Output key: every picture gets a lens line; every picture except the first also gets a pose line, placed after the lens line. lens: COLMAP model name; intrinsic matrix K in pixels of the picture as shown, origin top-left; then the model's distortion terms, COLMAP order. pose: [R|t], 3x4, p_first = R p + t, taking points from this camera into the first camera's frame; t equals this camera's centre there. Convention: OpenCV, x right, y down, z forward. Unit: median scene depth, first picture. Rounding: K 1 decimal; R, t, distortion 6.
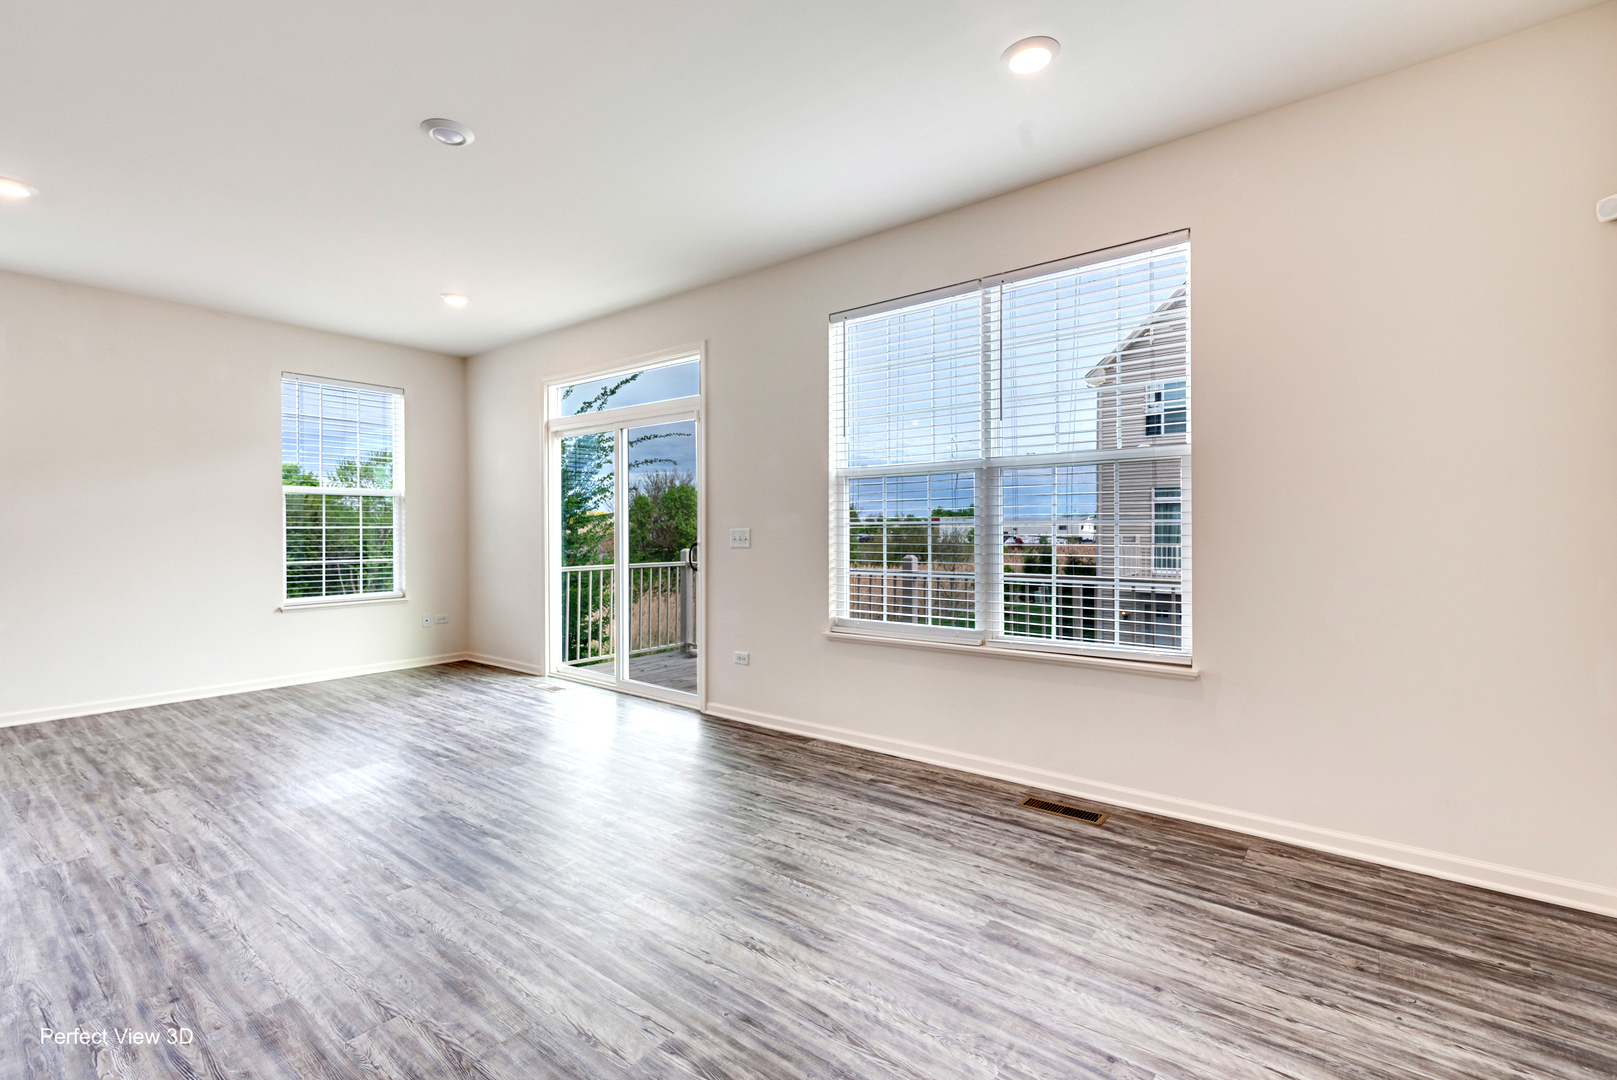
lens RADIAL K [[746.3, 0, 808.5], [0, 746.3, 540.0], [0, 0, 1]] dist [0.011767, -0.001068]
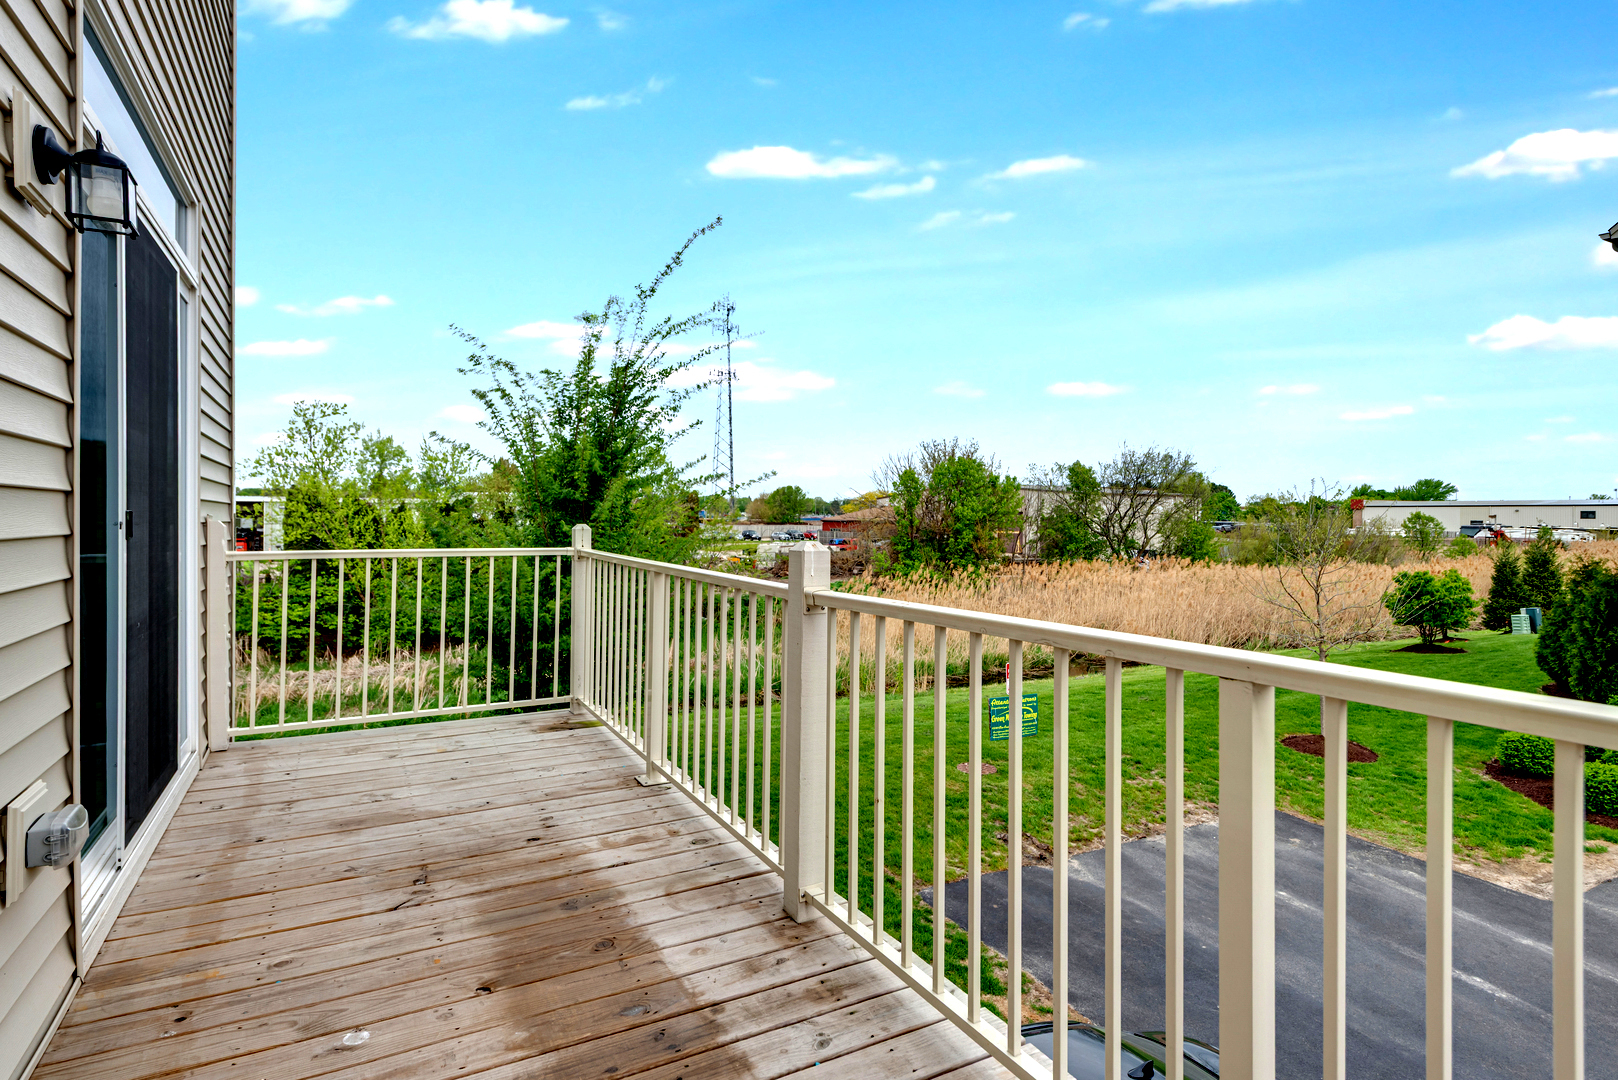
lens RADIAL K [[803.3, 0, 809.0], [0, 803.3, 540.0], [0, 0, 1]] dist [-0.004176, -0.000697]
pose [[0.898741, 0.019465, -0.438047, 0.052105], [-0.013259, 0.999764, 0.017221, 0.002317], [0.438279, -0.009669, 0.898787, 0.123607]]
